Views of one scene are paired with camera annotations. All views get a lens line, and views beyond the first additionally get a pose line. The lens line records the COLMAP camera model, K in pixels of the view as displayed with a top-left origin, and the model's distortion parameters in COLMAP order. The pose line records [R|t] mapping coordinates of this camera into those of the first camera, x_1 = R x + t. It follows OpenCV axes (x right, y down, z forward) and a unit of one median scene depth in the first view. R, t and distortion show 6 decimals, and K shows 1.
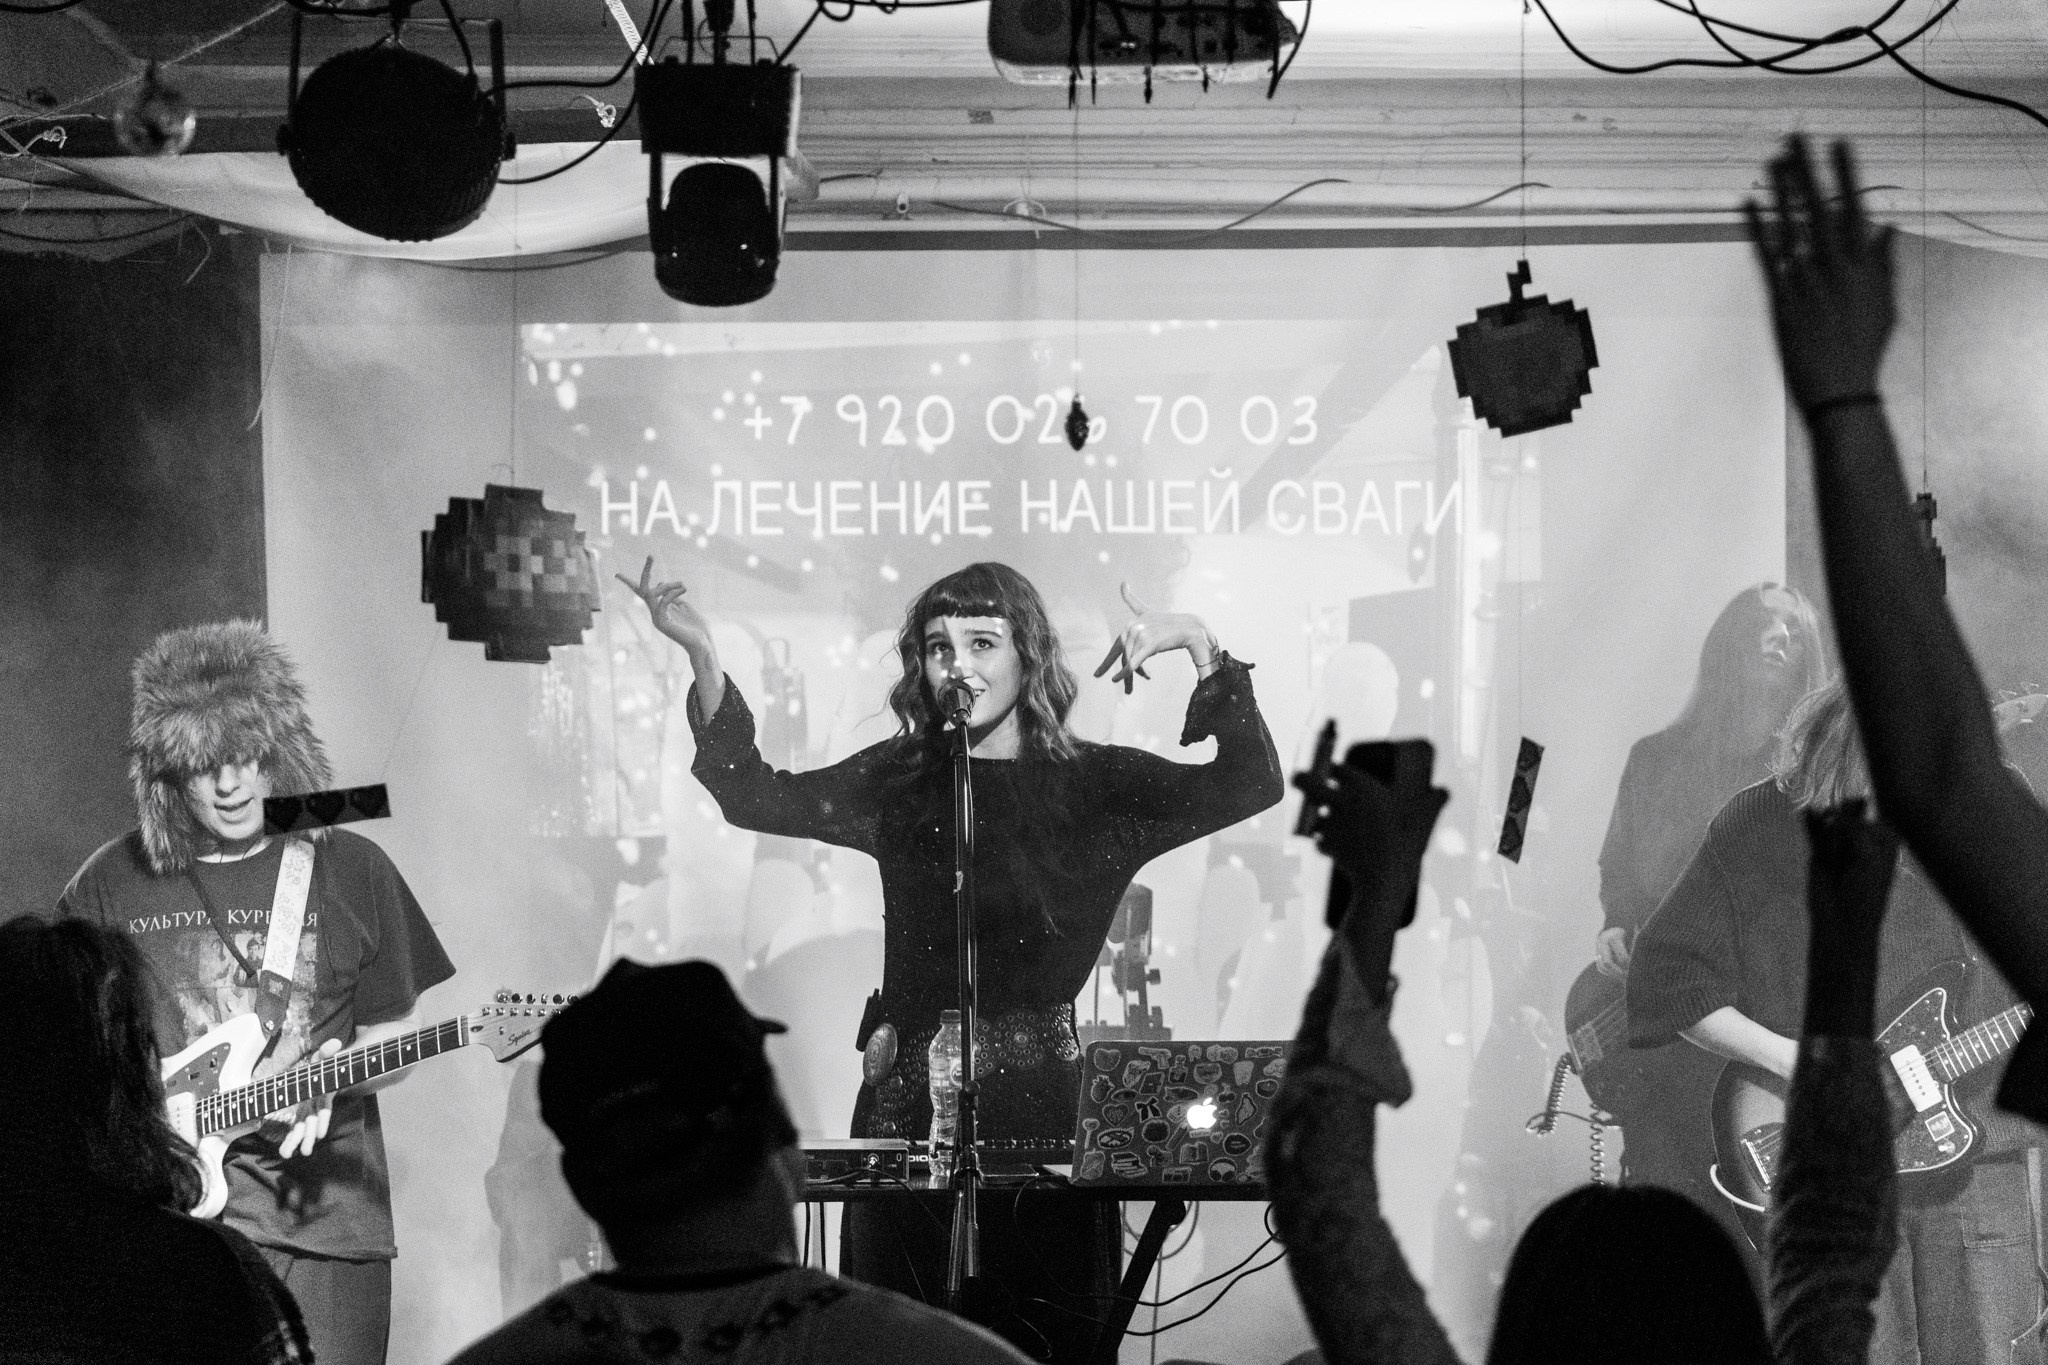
lens RADIAL K [[4299.5, 0, 1030.5], [0, 4299.5, 679.5], [0, 0, 1]] dist [-0.068516, 0.000000]
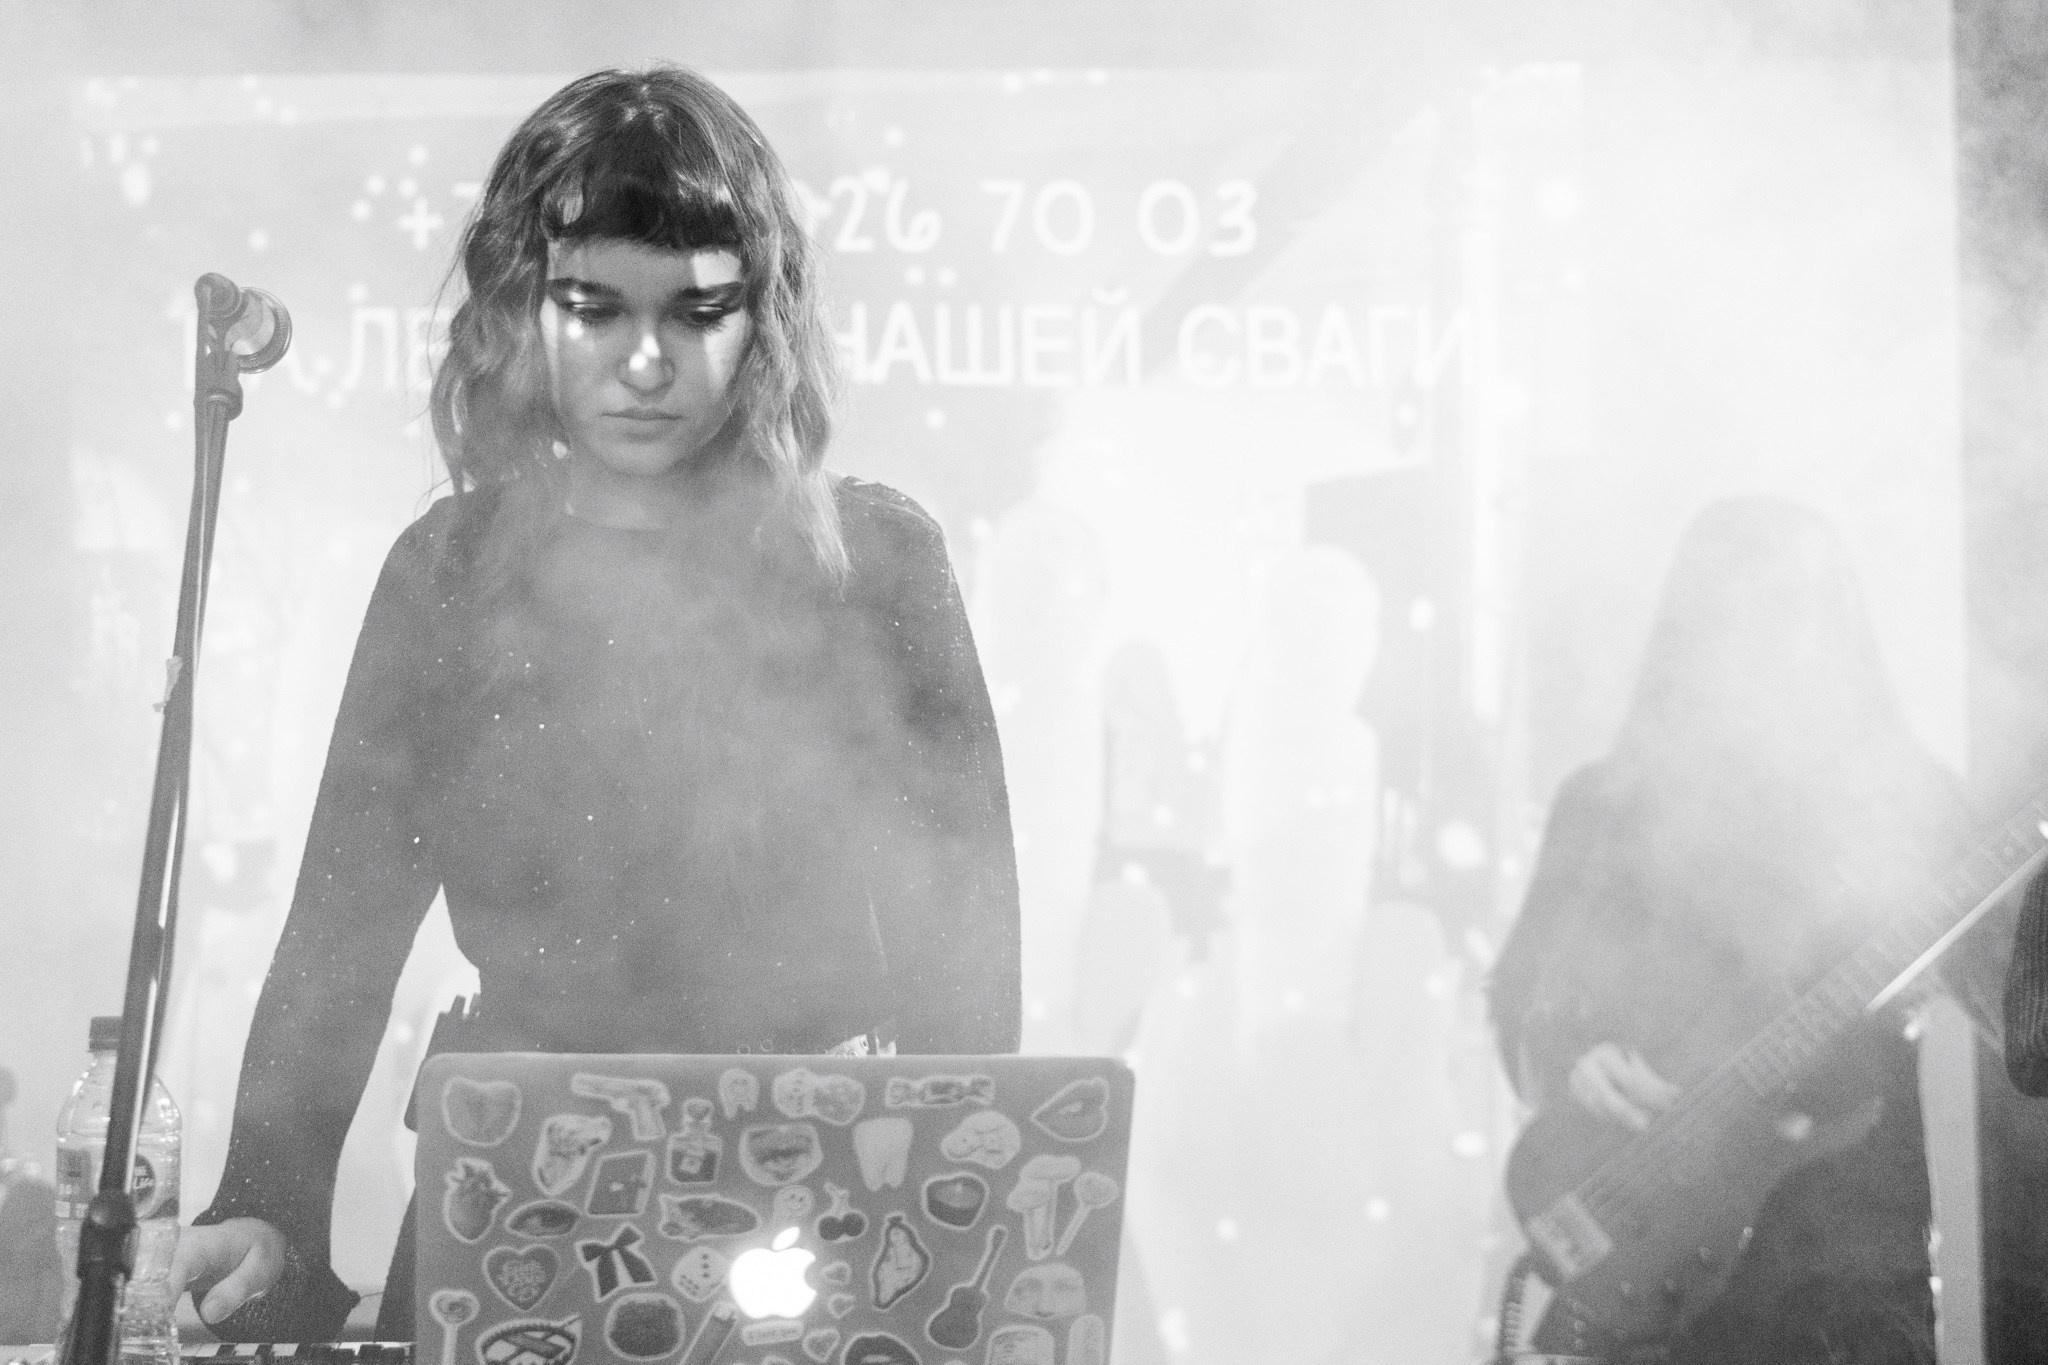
lens RADIAL K [[3508.3, 0, 1040.7], [0, 3508.3, 679.6], [0, 0, 1]] dist [0.029965, 0.000000]
pose [[0.999872, -0.004258, -0.015449, 0.041743], [0.003312, 0.998149, -0.060727, 0.045177], [0.015678, 0.060668, 0.998035, 0.458197]]
